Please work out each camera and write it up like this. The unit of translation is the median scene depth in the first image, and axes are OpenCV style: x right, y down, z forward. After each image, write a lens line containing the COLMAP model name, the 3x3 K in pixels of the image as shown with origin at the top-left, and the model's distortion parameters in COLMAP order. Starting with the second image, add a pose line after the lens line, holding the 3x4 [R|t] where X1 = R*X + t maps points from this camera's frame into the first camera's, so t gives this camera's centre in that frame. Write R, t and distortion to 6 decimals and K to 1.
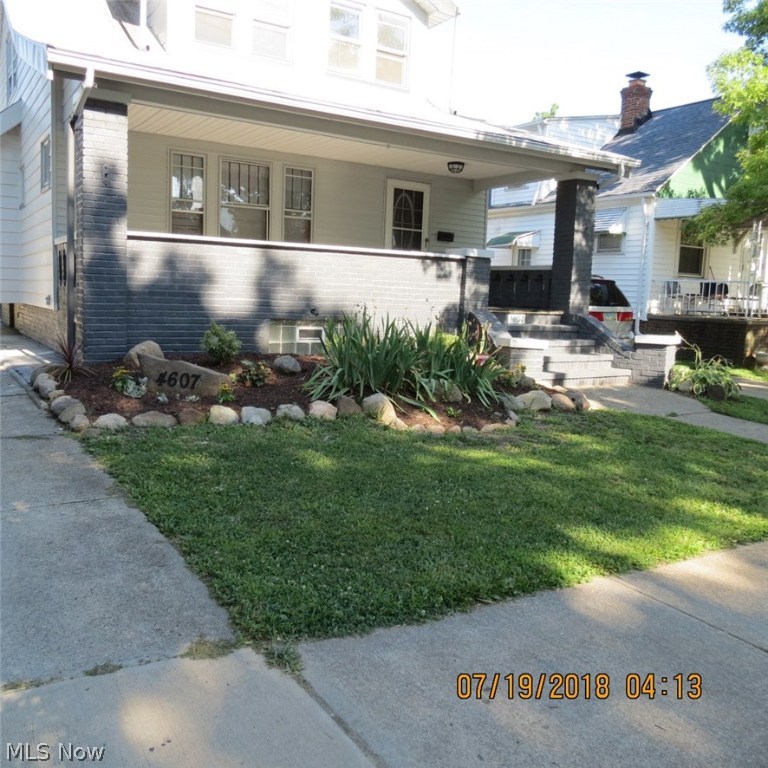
lens RADIAL K [[721.8, 0, 383.6], [0, 721.8, 380.5], [0, 0, 1]] dist [-0.020469, 0.000000]
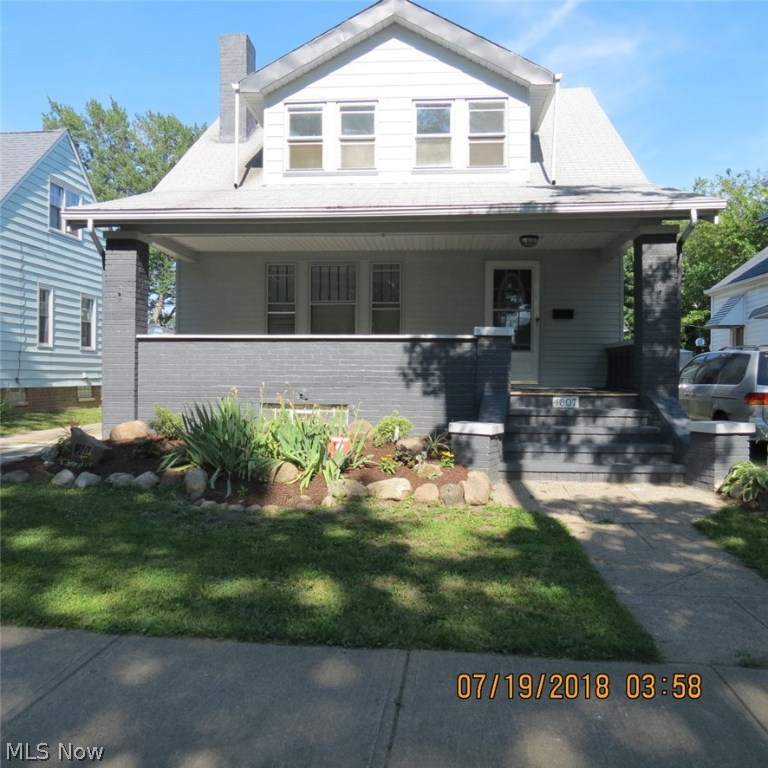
lens RADIAL K [[721.8, 0, 380.1], [0, 721.8, 383.4], [0, 0, 1]] dist [-0.020469, 0.000000]
pose [[0.794289, -0.025333, -0.607012, 0.577783], [-0.050229, 0.992972, -0.107166, -0.004929], [0.605460, 0.115610, 0.787434, 0.199121]]
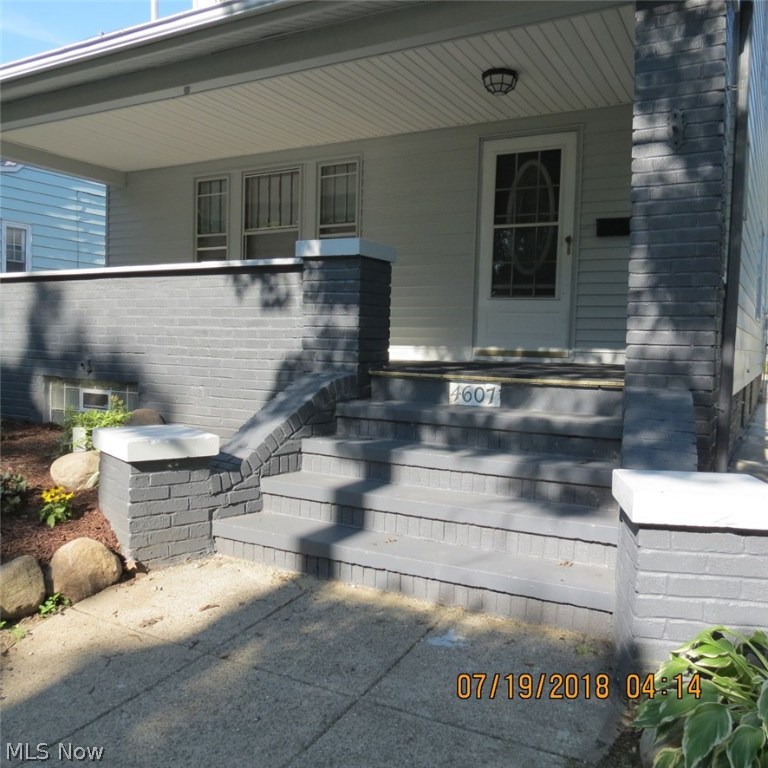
lens RADIAL K [[721.8, 0, 384.7], [0, 721.8, 386.2], [0, 0, 1]] dist [-0.020469, 0.000000]
pose [[0.467483, 0.024846, -0.883653, 0.566353], [-0.110004, 0.993470, -0.030262, -0.078933], [0.877131, 0.111352, 0.467164, 0.832216]]
